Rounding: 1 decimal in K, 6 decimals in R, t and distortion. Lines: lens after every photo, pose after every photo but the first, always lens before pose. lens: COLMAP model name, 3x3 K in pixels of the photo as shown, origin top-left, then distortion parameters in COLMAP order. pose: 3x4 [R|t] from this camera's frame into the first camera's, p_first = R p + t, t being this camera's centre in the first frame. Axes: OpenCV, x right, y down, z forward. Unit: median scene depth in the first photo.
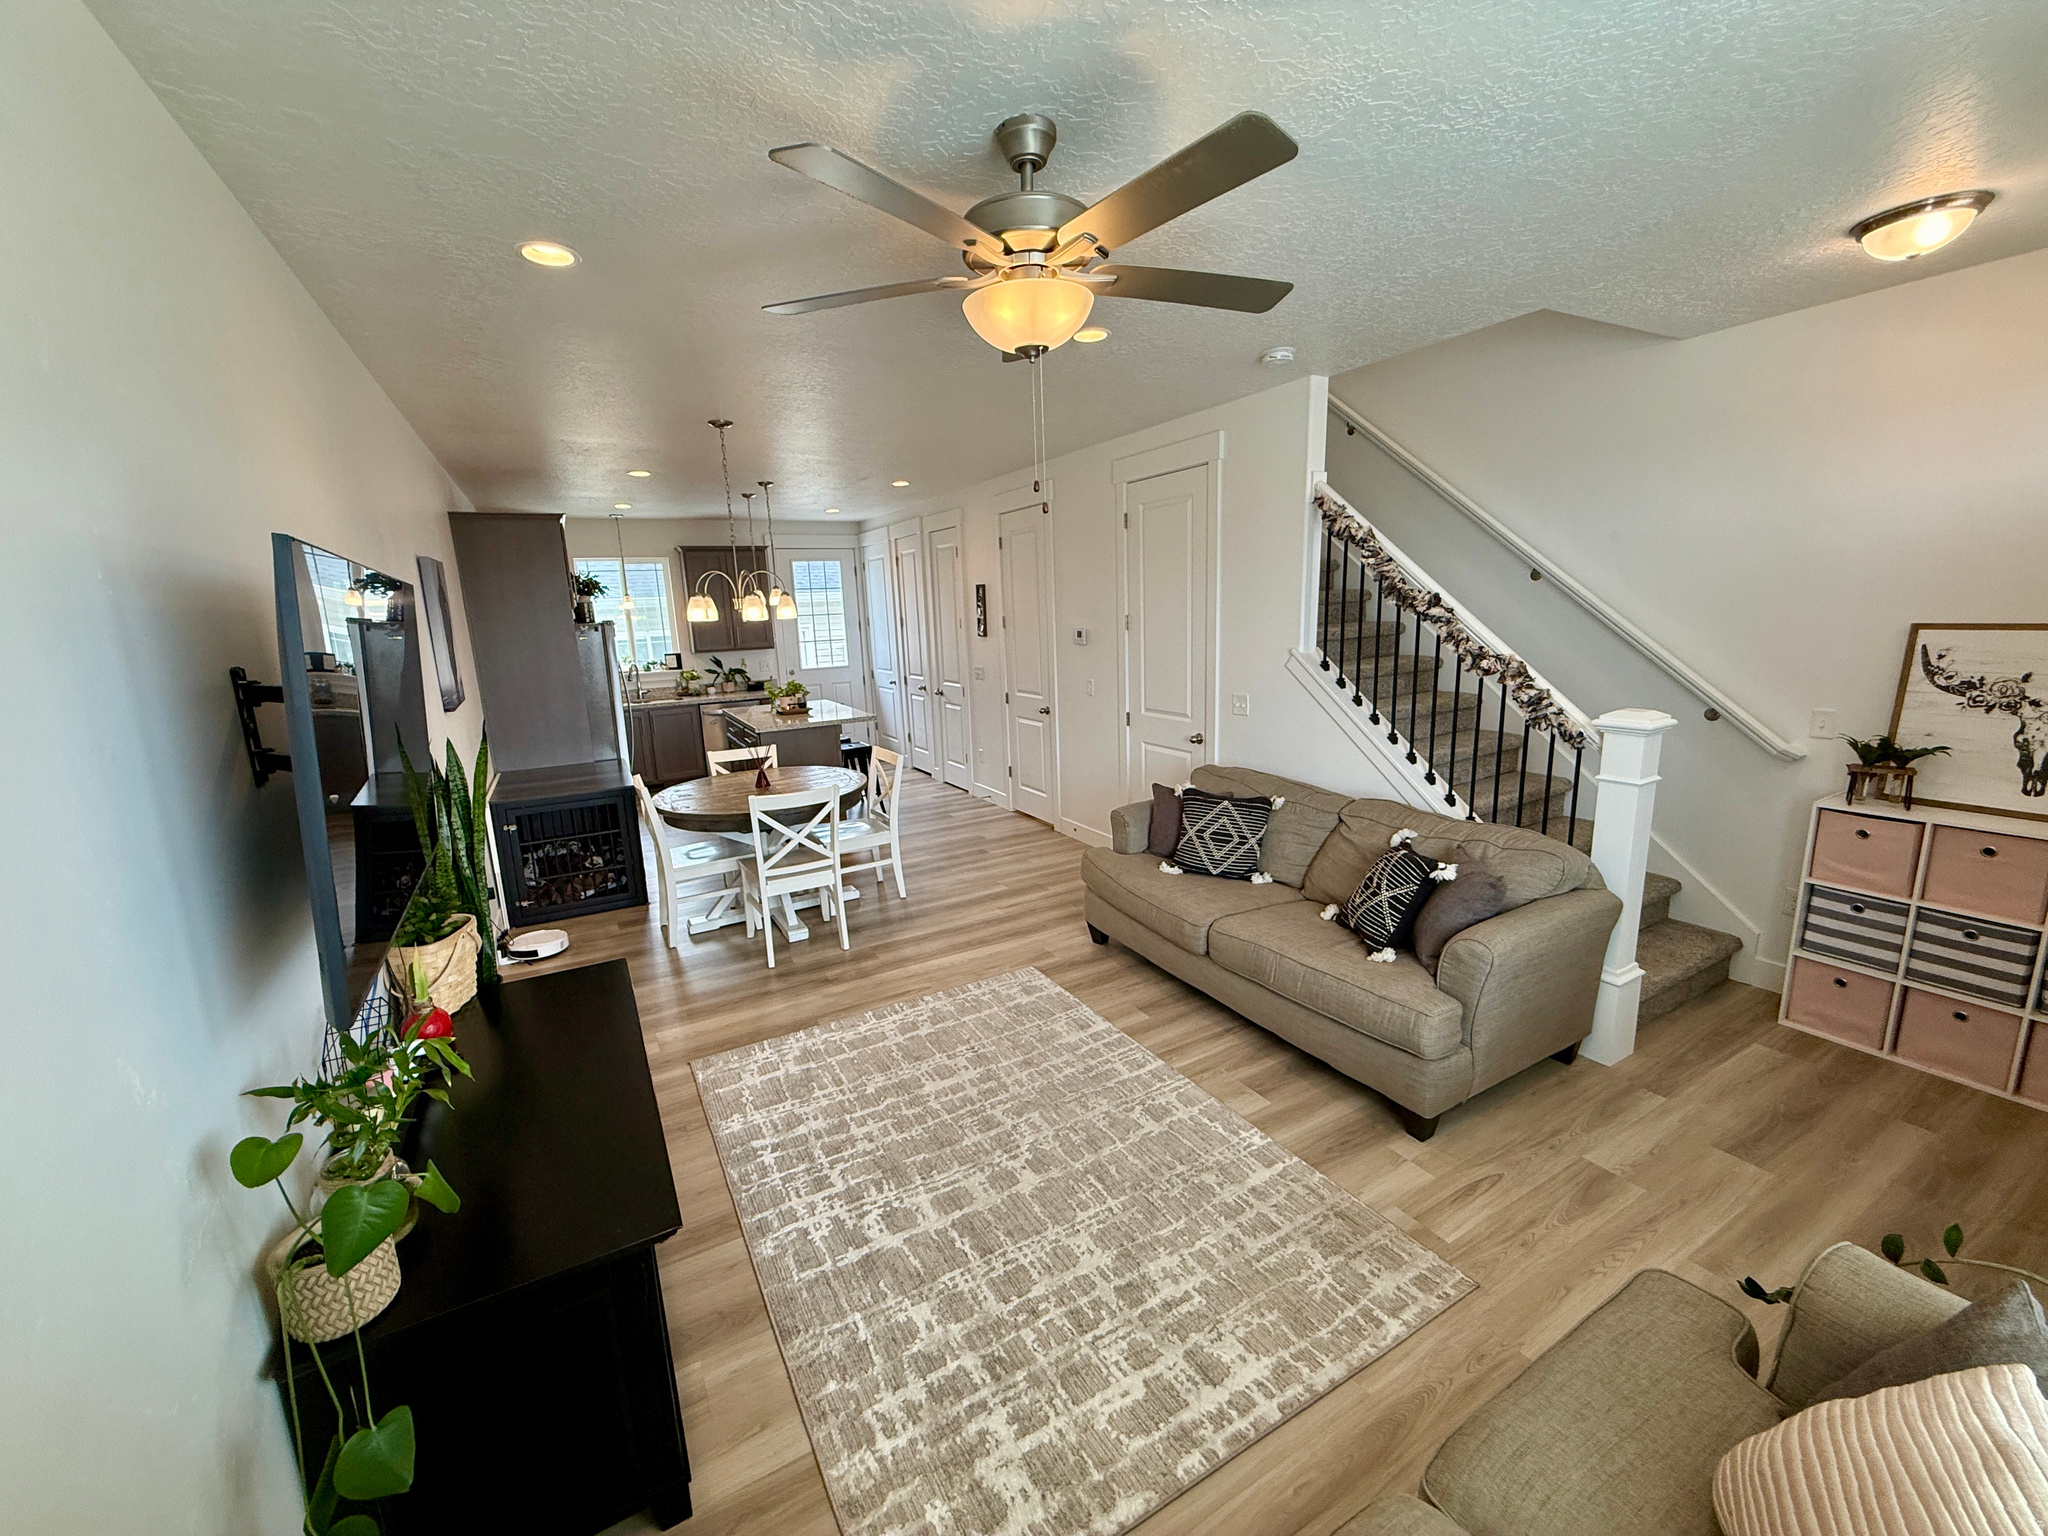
lens RADIAL K [[816.5, 0, 1023.1], [0, 816.5, 764.5], [0, 0, 1]] dist [0.000275, 0.000124]
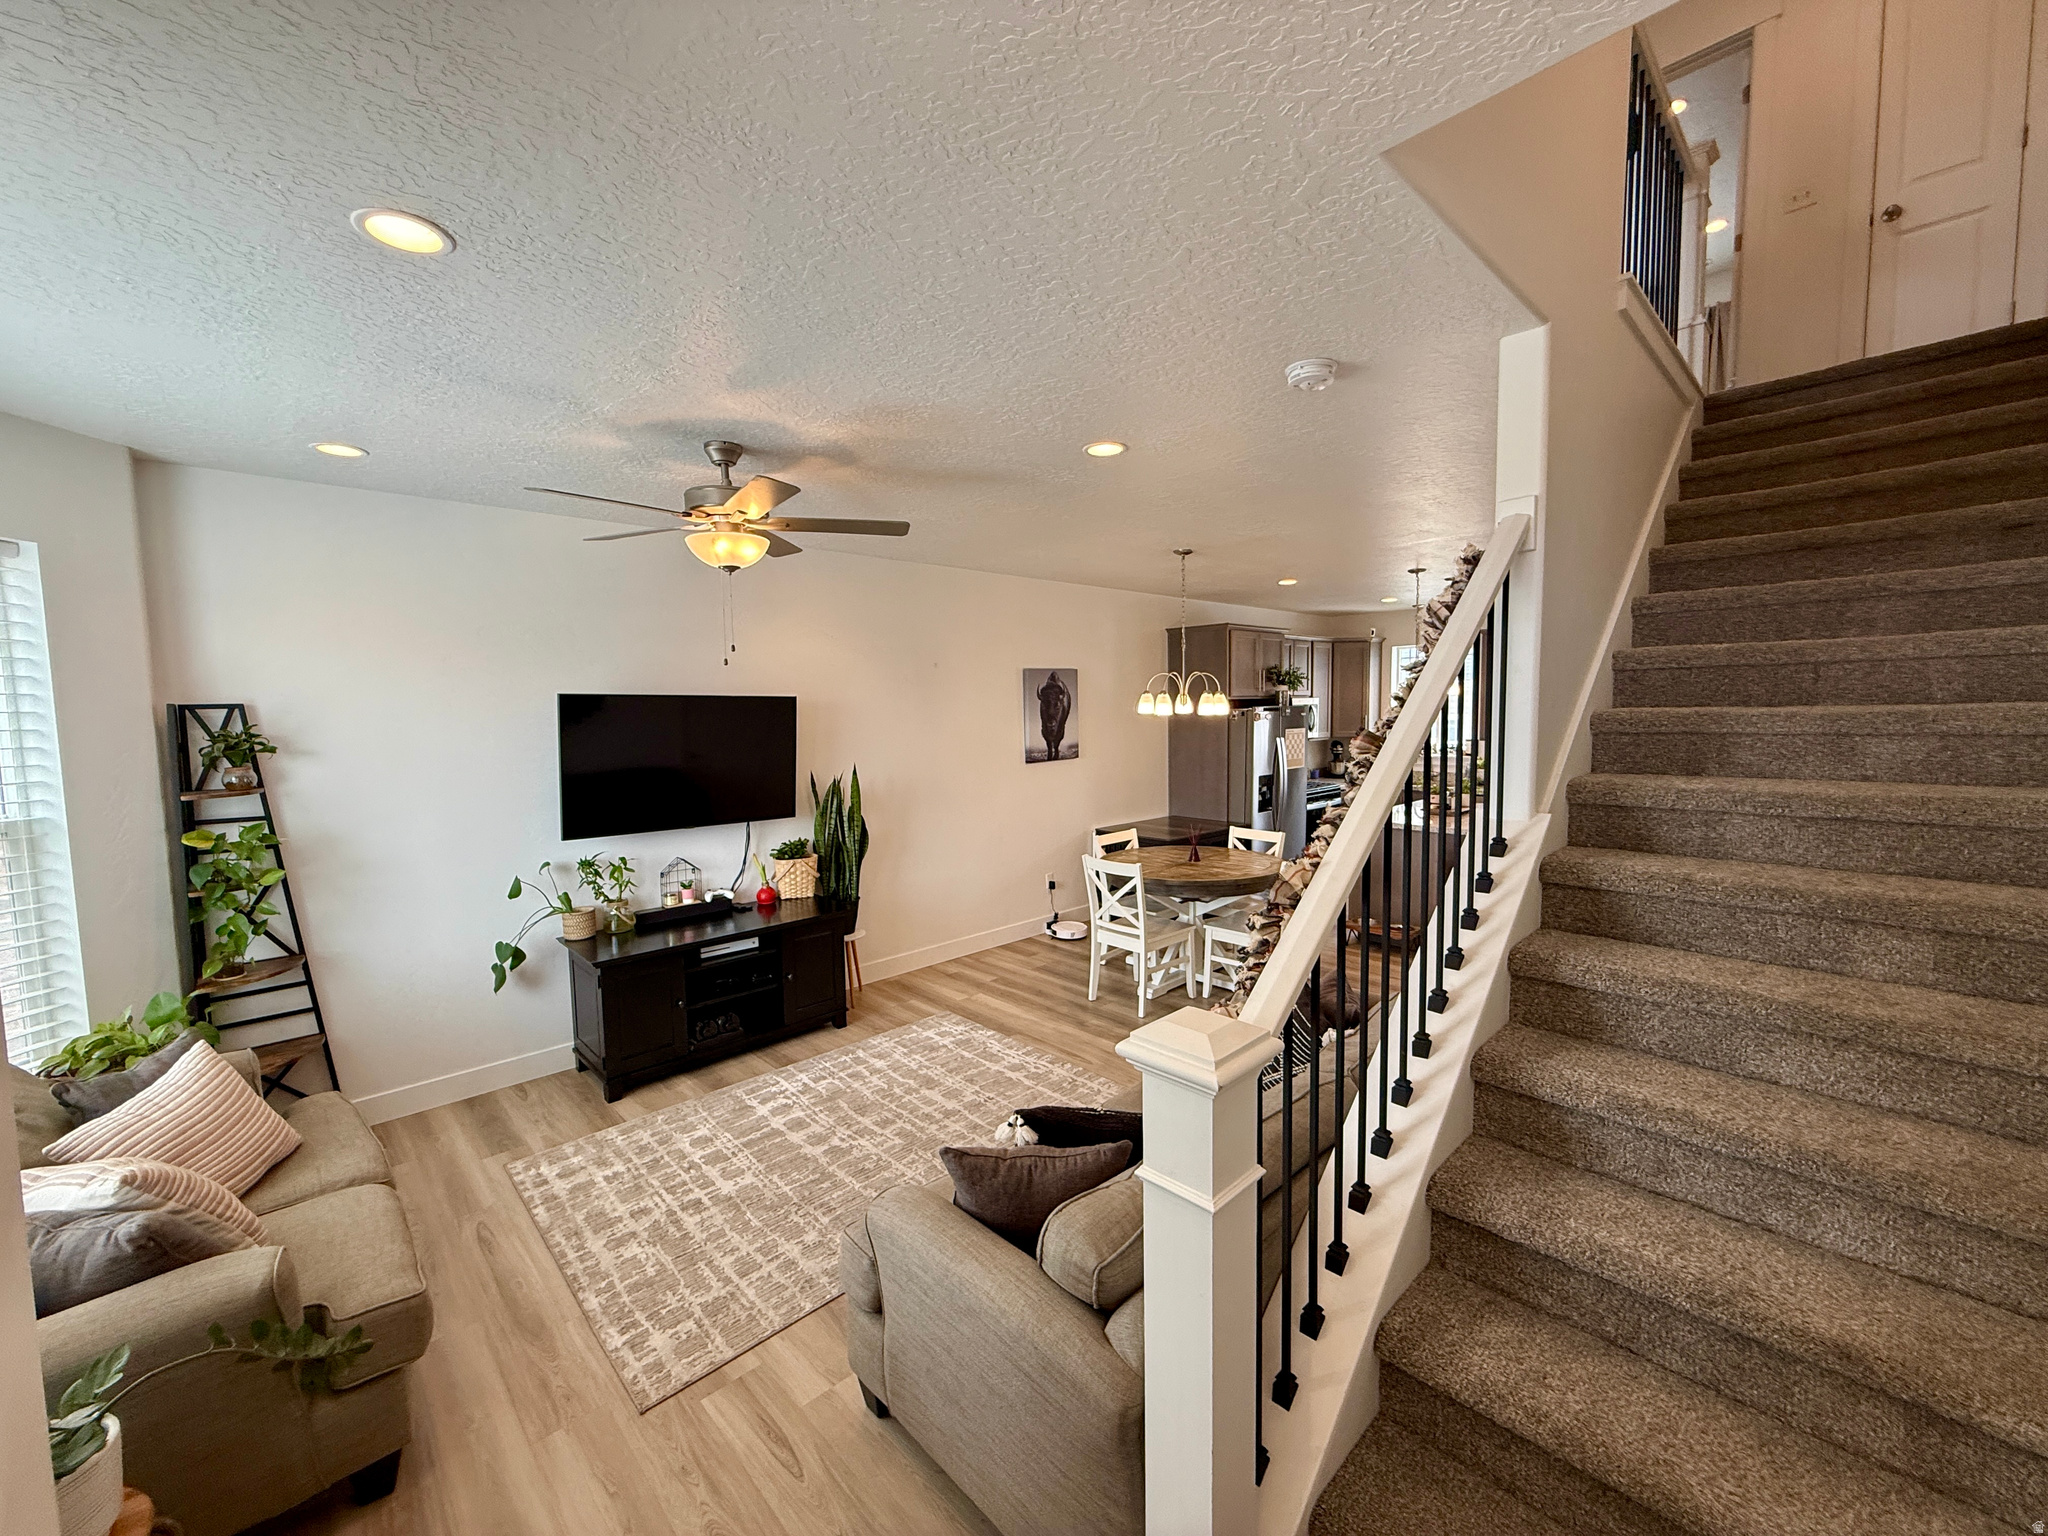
lens RADIAL K [[816.5, 0, 1023.1], [0, 816.5, 764.5], [0, 0, 1]] dist [0.000275, 0.000124]
pose [[0.243237, 0.104057, -0.964369, 1.253636], [-0.181466, 0.981556, 0.060142, -0.231904], [0.952841, 0.160372, 0.257634, 0.855263]]
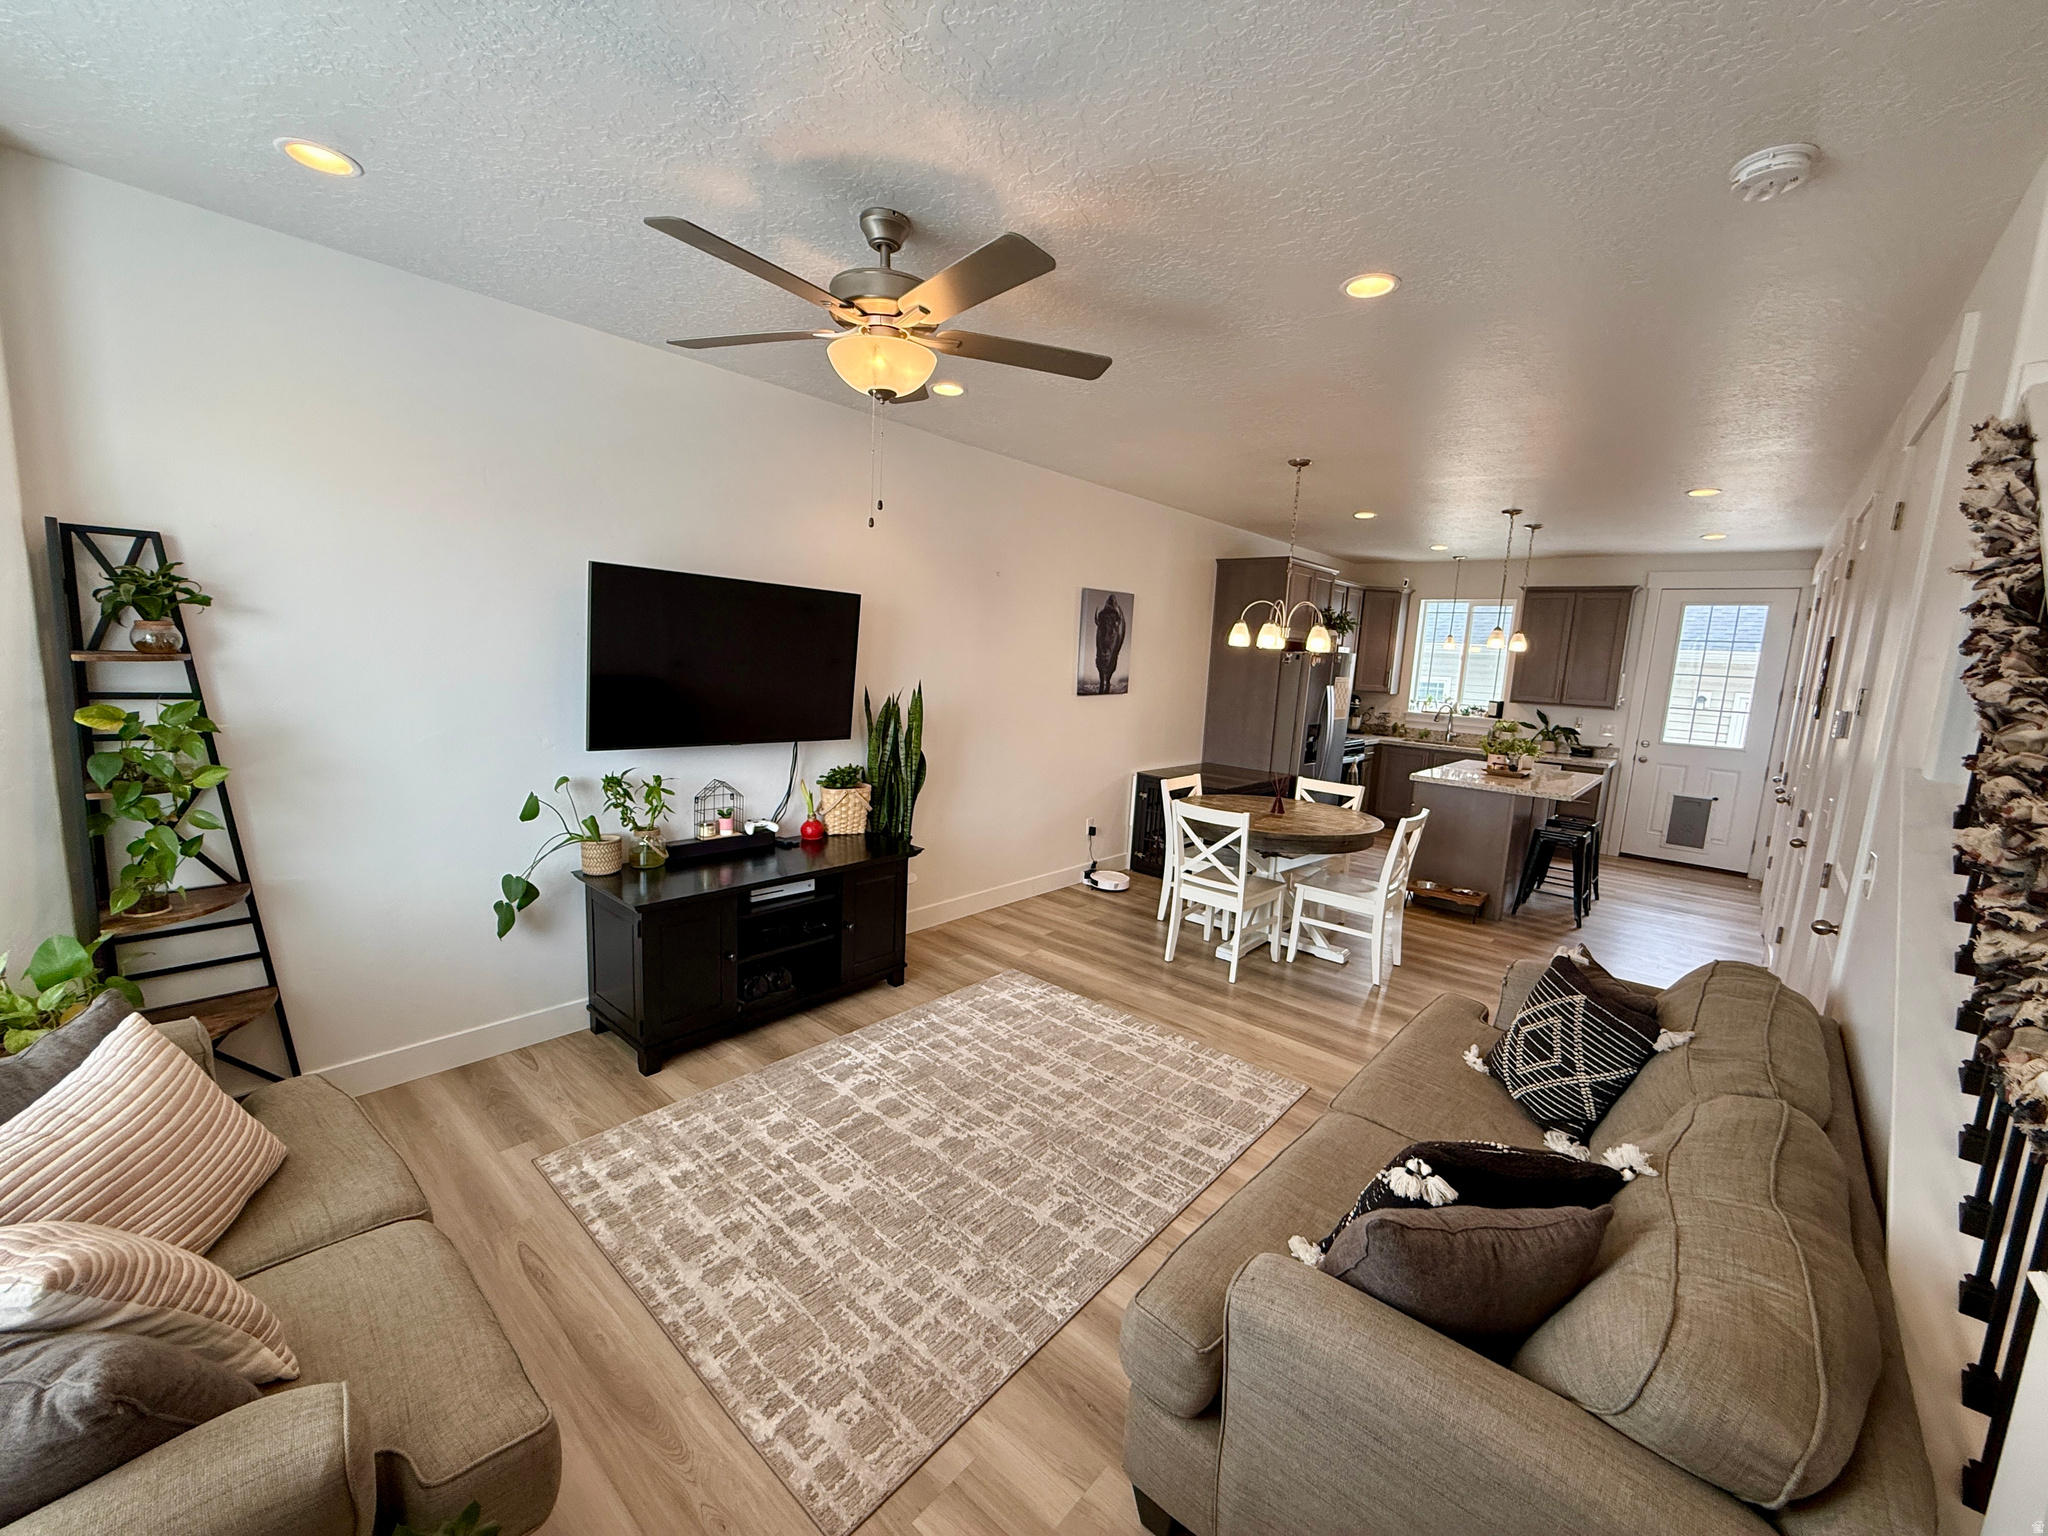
lens RADIAL K [[816.5, 0, 1023.1], [0, 816.5, 764.5], [0, 0, 1]] dist [0.000275, 0.000124]
pose [[0.325787, 0.185556, -0.927055, 0.925764], [-0.244098, 0.963815, 0.107133, -0.113275], [0.913389, 0.191390, 0.359293, 0.613643]]
